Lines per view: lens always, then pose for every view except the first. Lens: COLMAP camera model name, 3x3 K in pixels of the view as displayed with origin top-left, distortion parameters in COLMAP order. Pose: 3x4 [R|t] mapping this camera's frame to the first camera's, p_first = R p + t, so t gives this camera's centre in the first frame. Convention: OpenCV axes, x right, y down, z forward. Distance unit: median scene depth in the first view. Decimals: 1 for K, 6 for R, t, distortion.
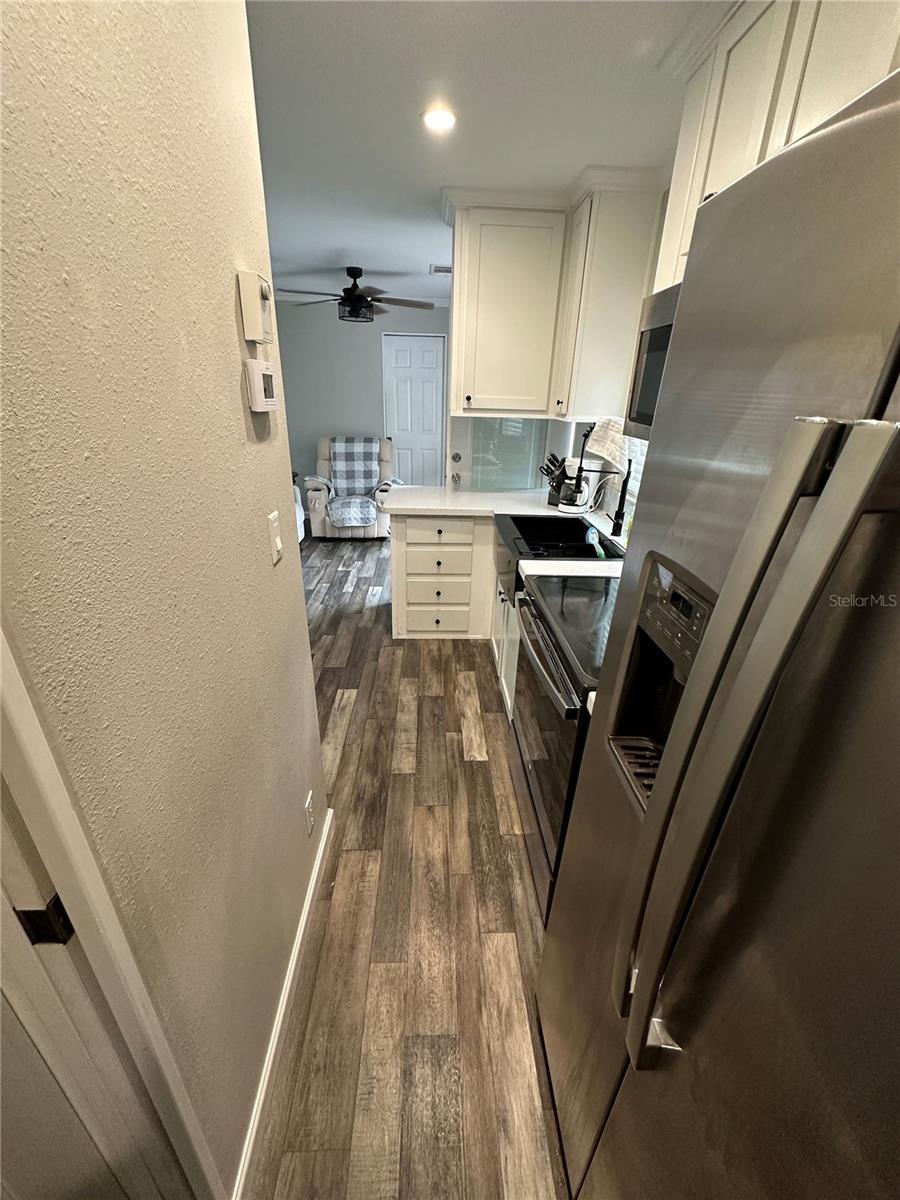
lens RADIAL K [[477.9, 0, 450.3], [0, 477.9, 603.9], [0, 0, 1]] dist [0.002556, -0.000735]
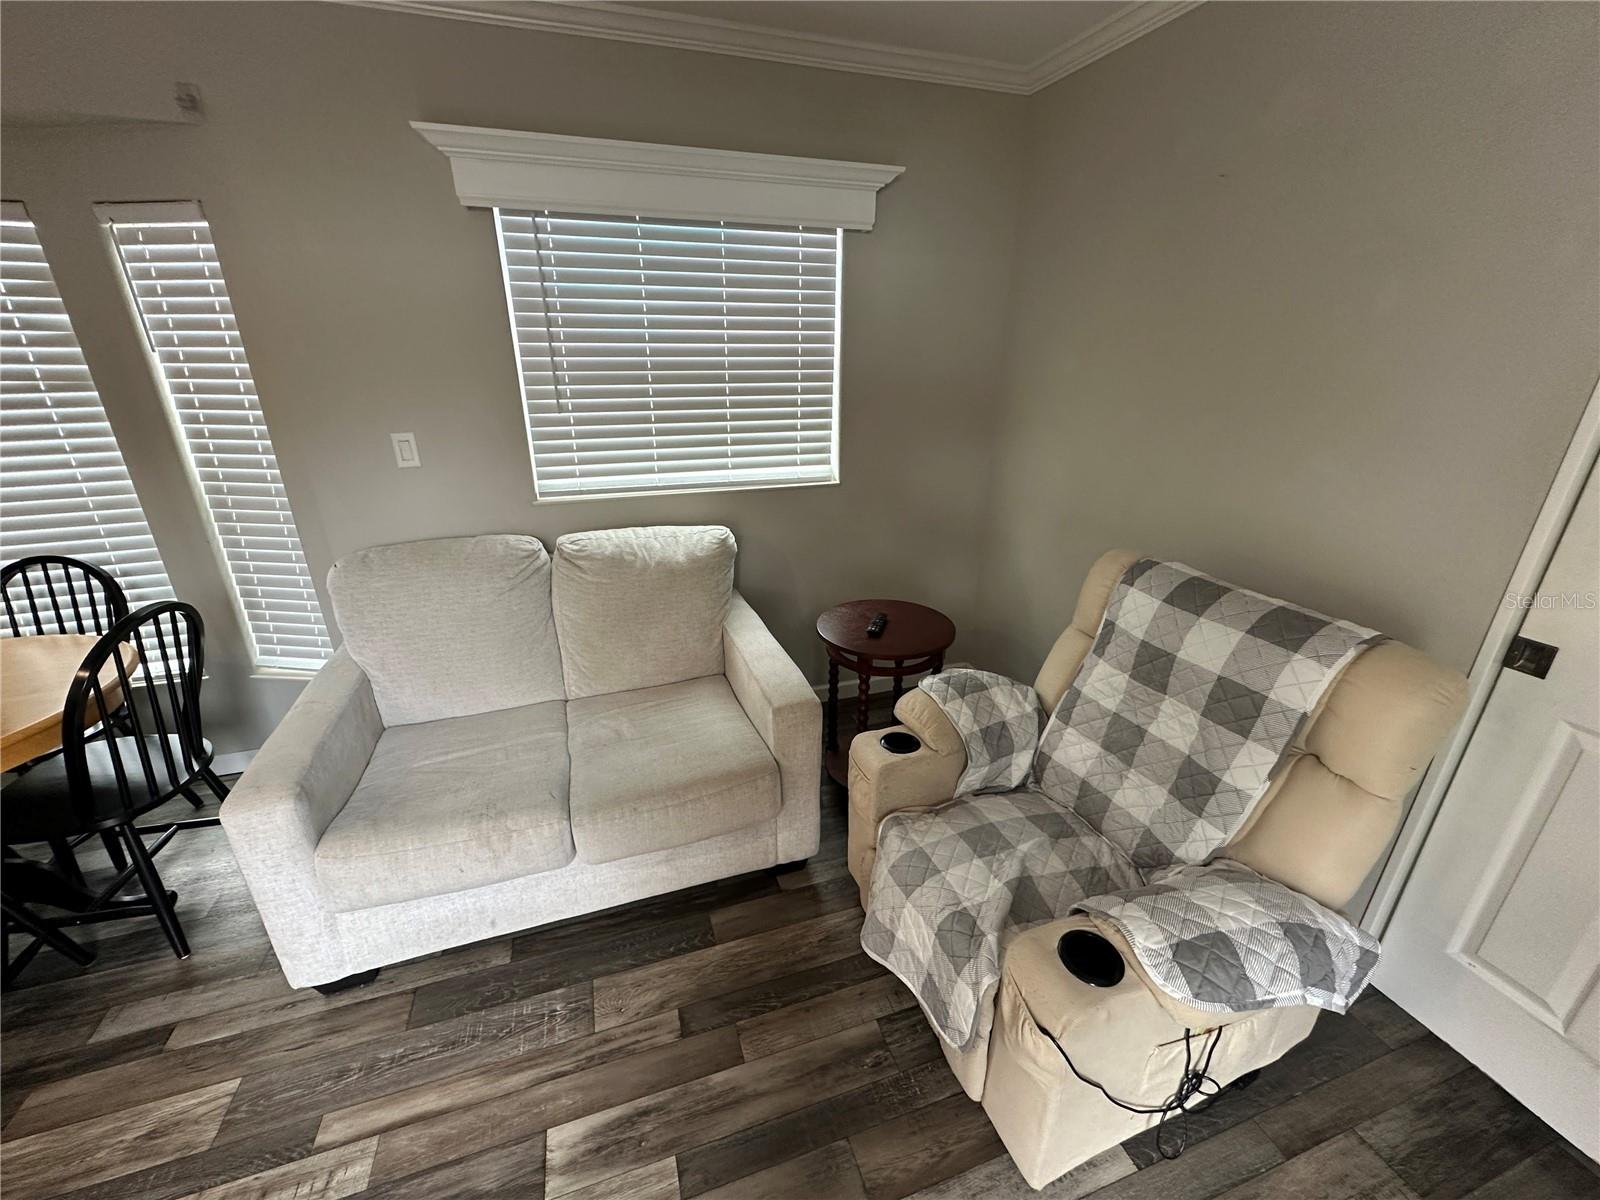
lens RADIAL K [[637.2, 0, 798.7], [0, 637.2, 601.9], [0, 0, 1]] dist [0.002556, -0.000735]
pose [[0.280661, 0.330625, -0.901064, -0.010312], [-0.386472, 0.898258, 0.209218, -0.330497], [0.878561, 0.289516, 0.379883, 0.744187]]
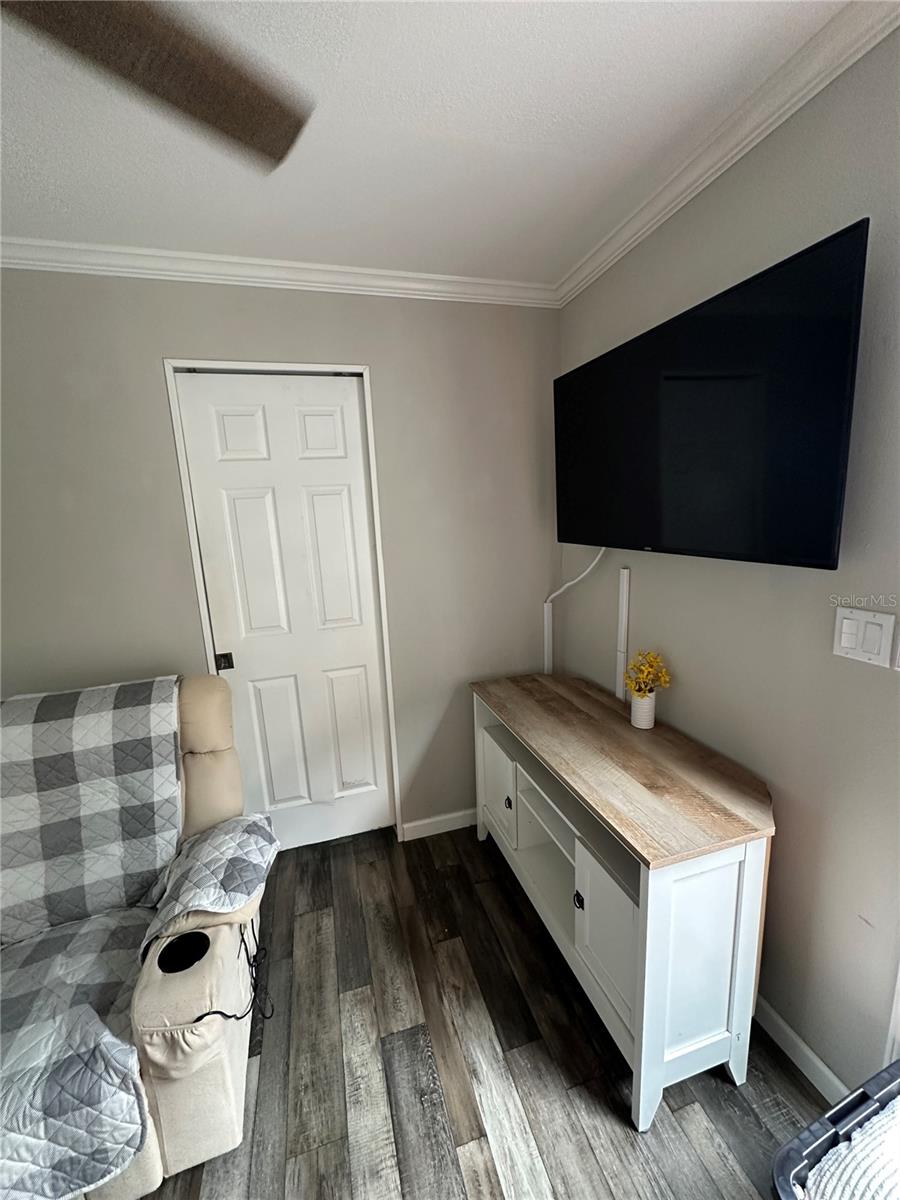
lens RADIAL K [[477.9, 0, 450.1], [0, 477.9, 602.3], [0, 0, 1]] dist [0.002556, -0.000735]
pose [[0.966704, -0.119044, 0.226521, -0.048333], [0.168893, 0.961833, -0.215297, -0.302714], [-0.192245, 0.246386, 0.949914, 0.680997]]
